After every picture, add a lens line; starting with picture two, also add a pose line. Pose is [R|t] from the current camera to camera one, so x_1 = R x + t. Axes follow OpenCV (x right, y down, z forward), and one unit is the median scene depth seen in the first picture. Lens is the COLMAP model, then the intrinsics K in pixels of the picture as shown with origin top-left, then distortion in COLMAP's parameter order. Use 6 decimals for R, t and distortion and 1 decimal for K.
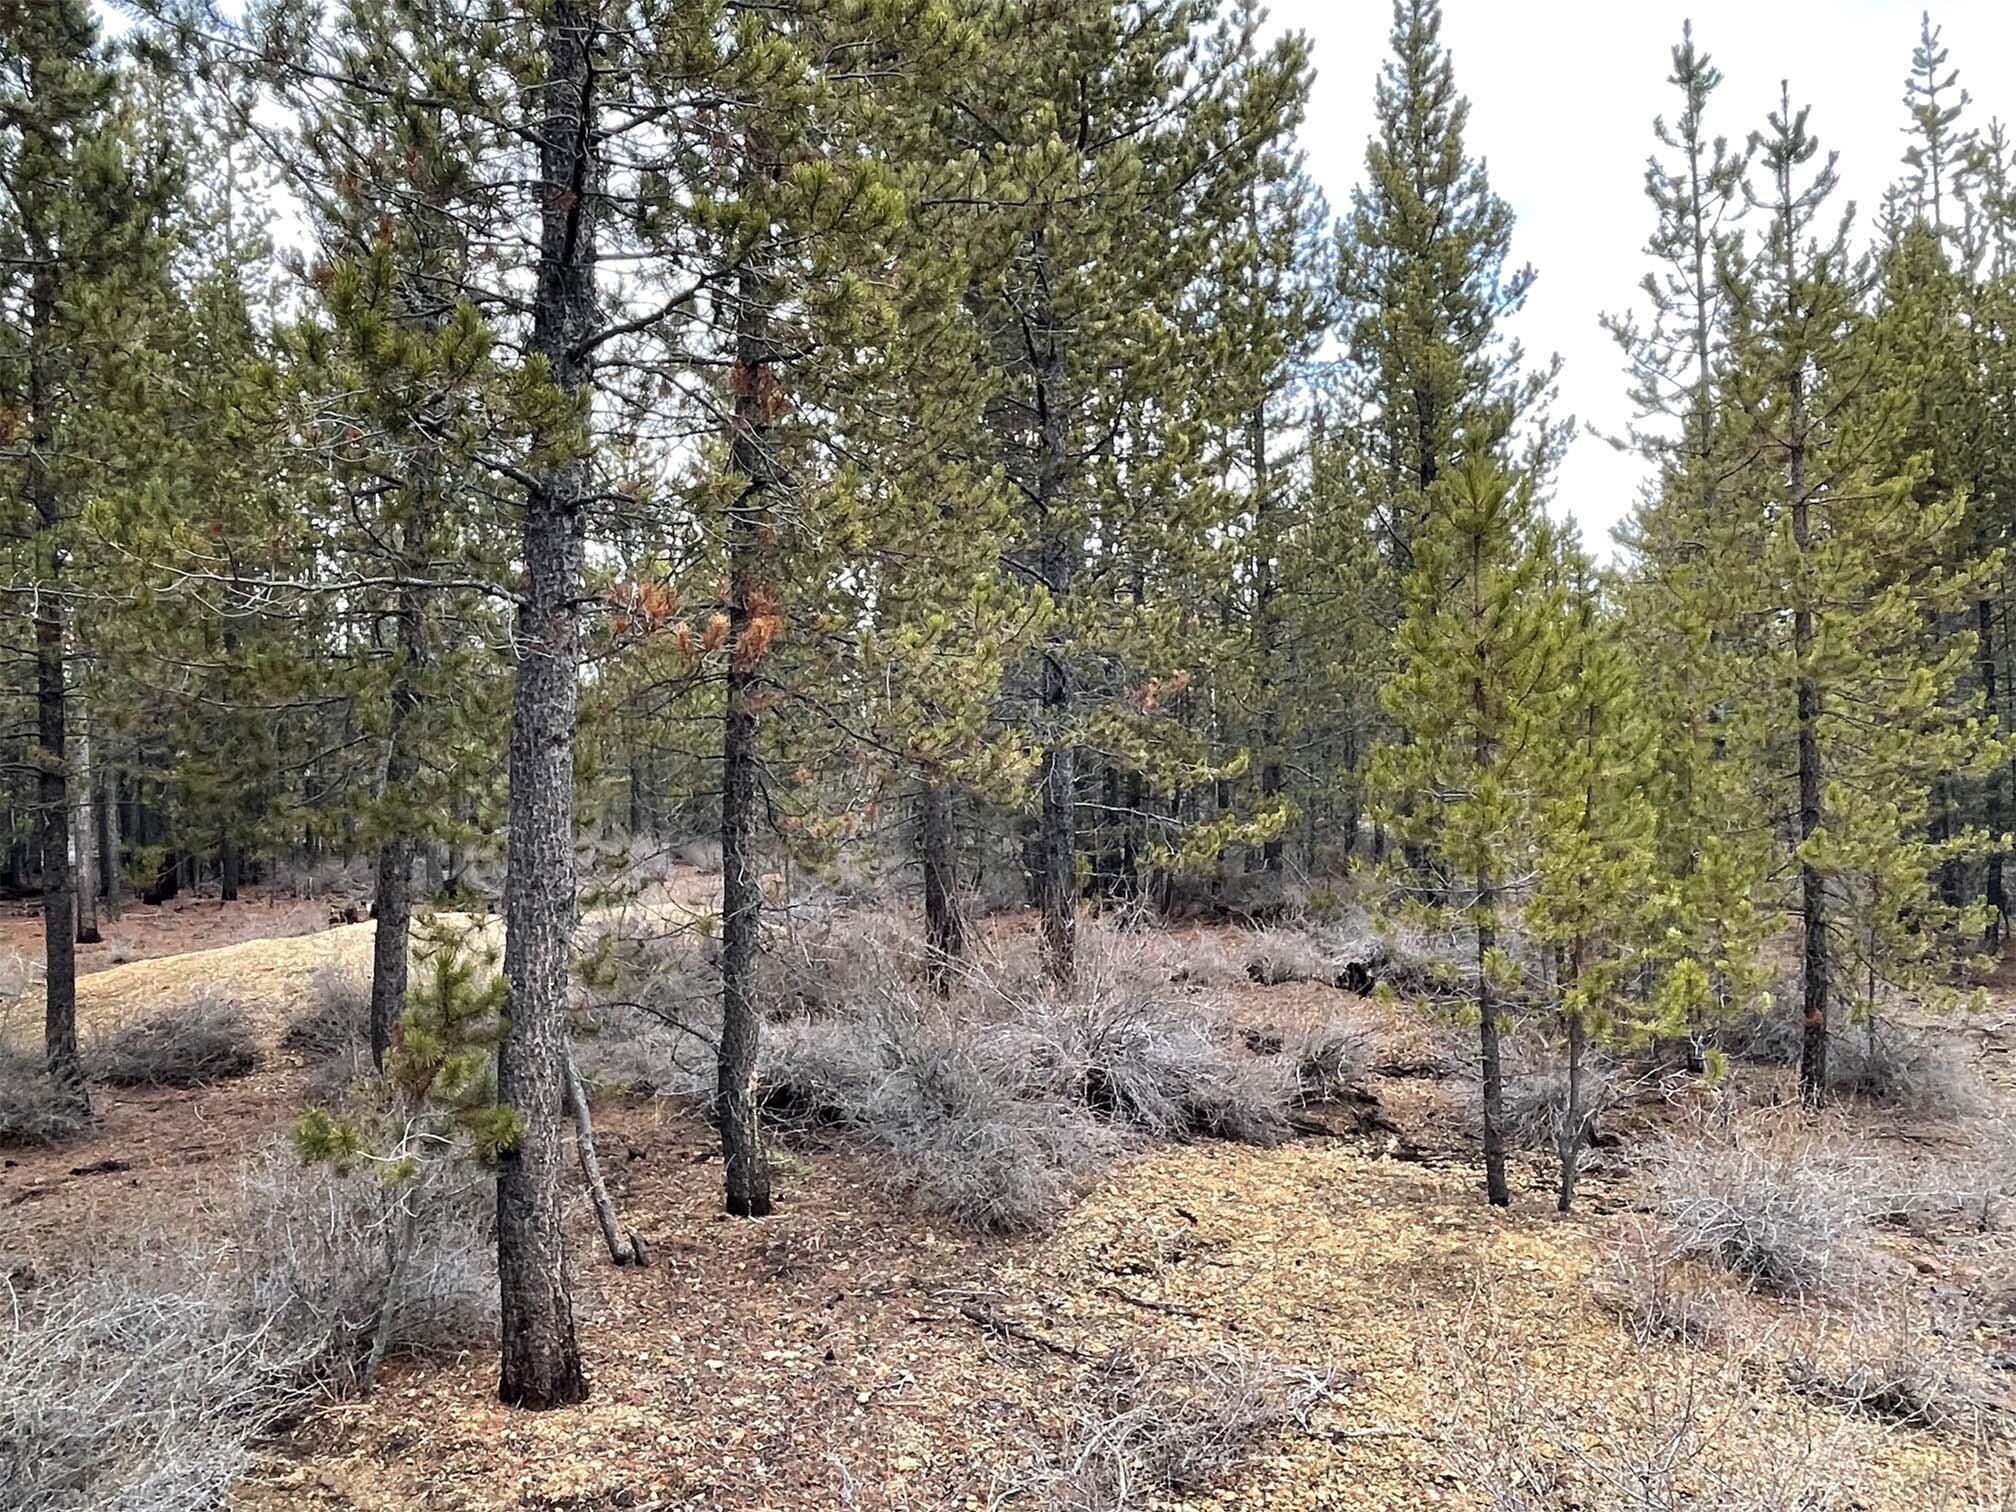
lens RADIAL K [[1431.6, 0, 998.4], [0, 1431.6, 749.3], [0, 0, 1]] dist [0.005317, -0.040302]
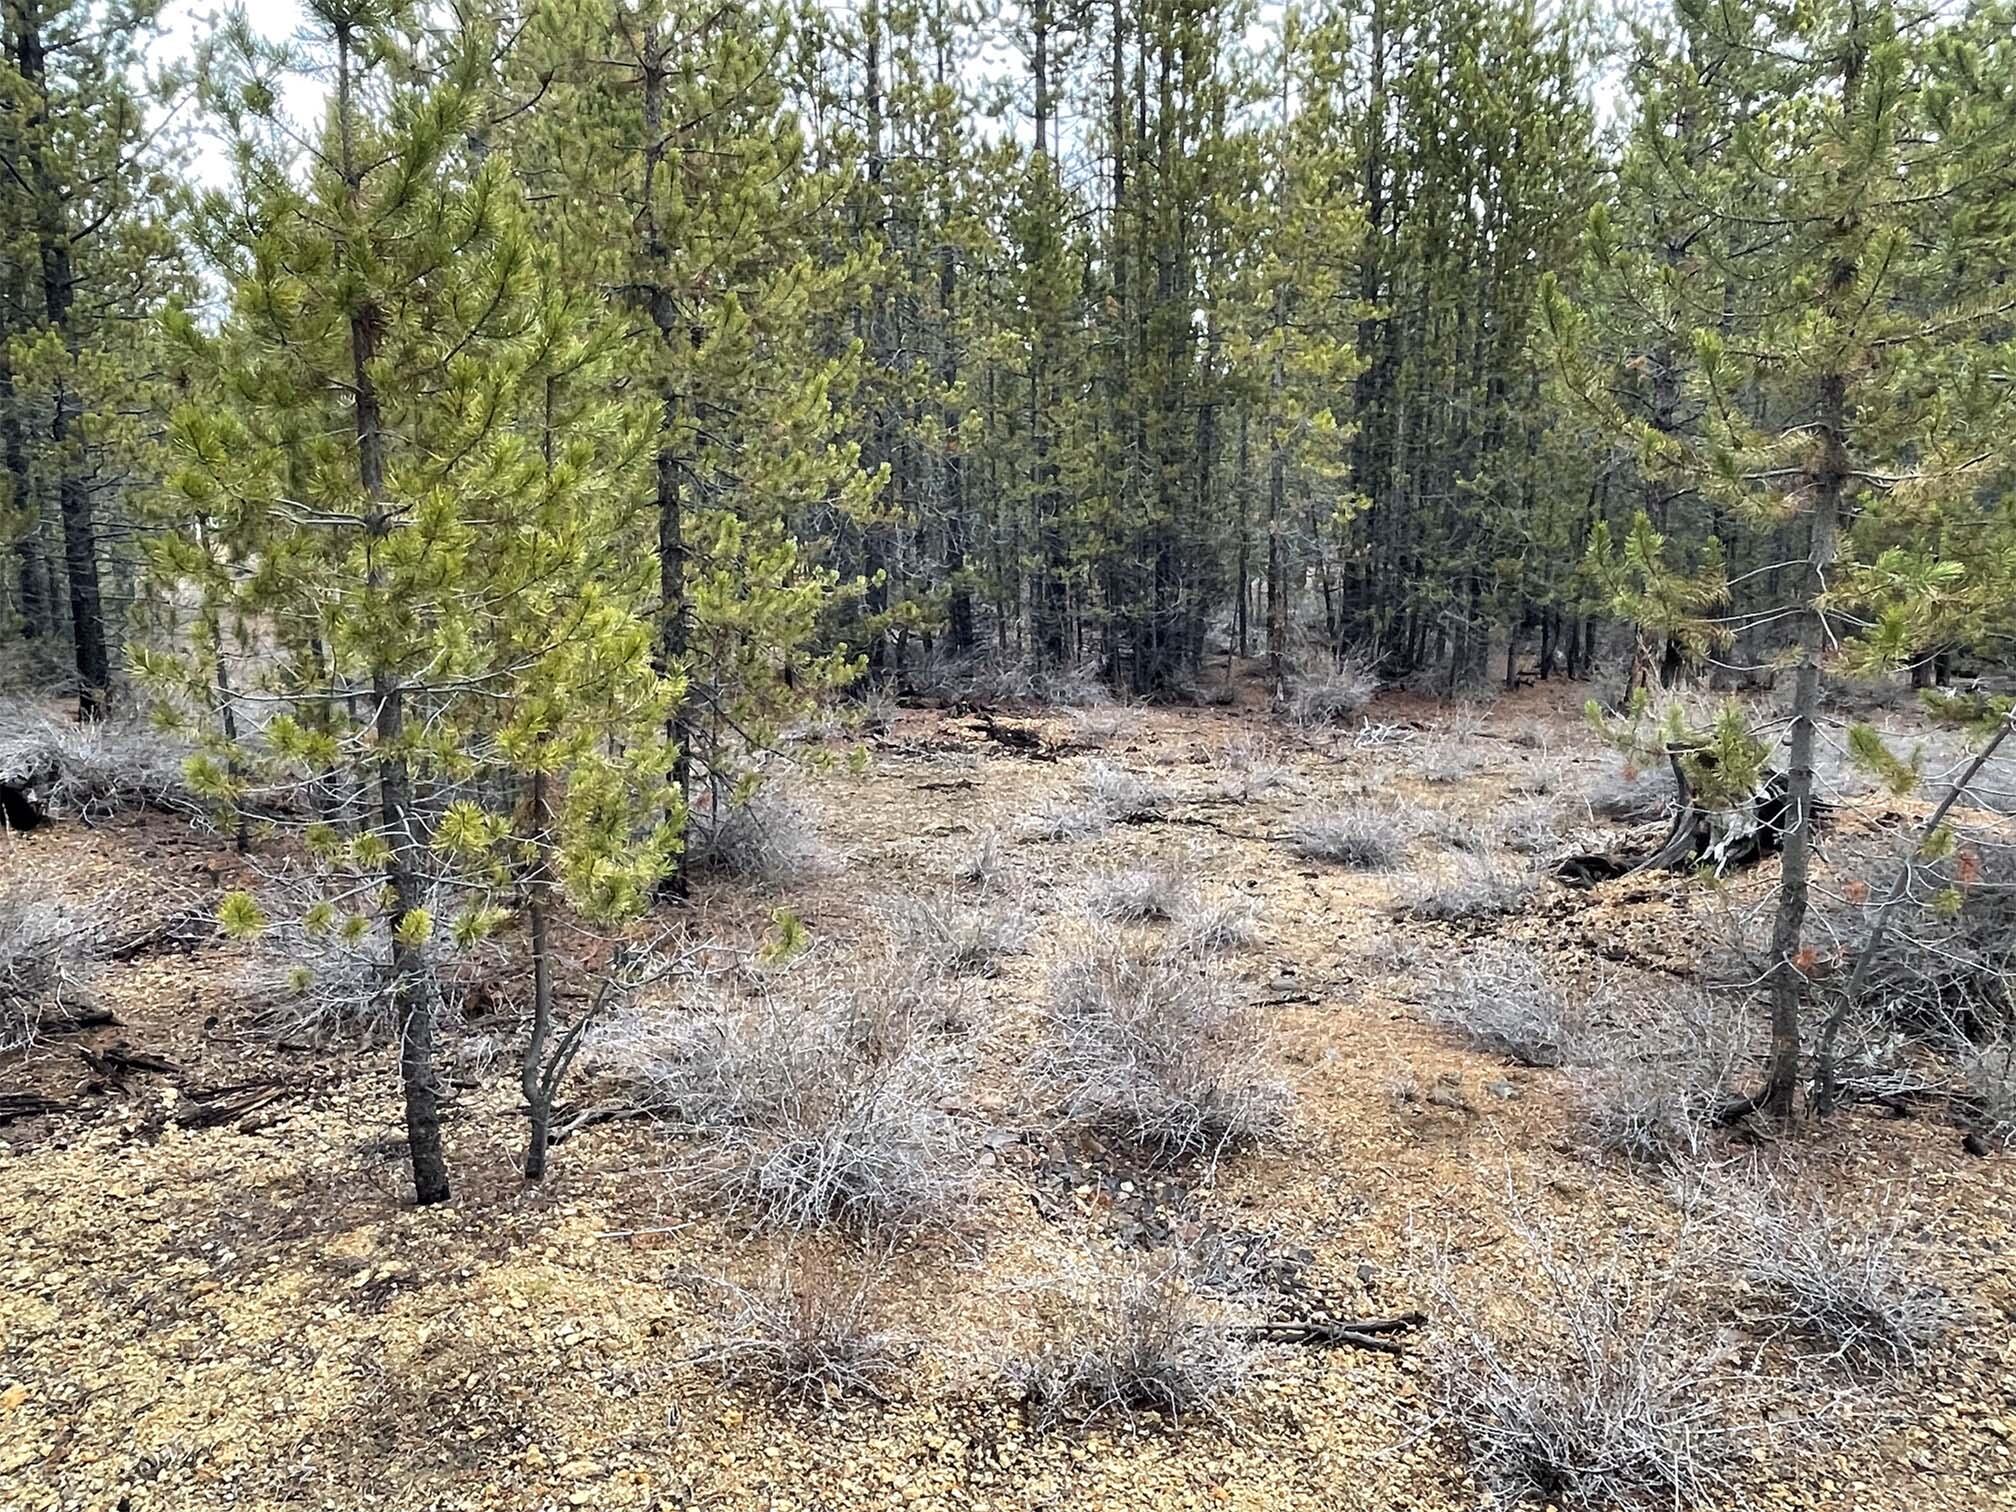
lens RADIAL K [[1431.6, 0, 998.4], [0, 1431.6, 749.3], [0, 0, 1]] dist [0.005317, -0.040302]
pose [[0.617361, -0.112341, 0.778617, 0.034642], [-0.031225, 0.985472, 0.166945, 0.014932], [-0.786060, -0.127377, 0.604884, 0.367046]]
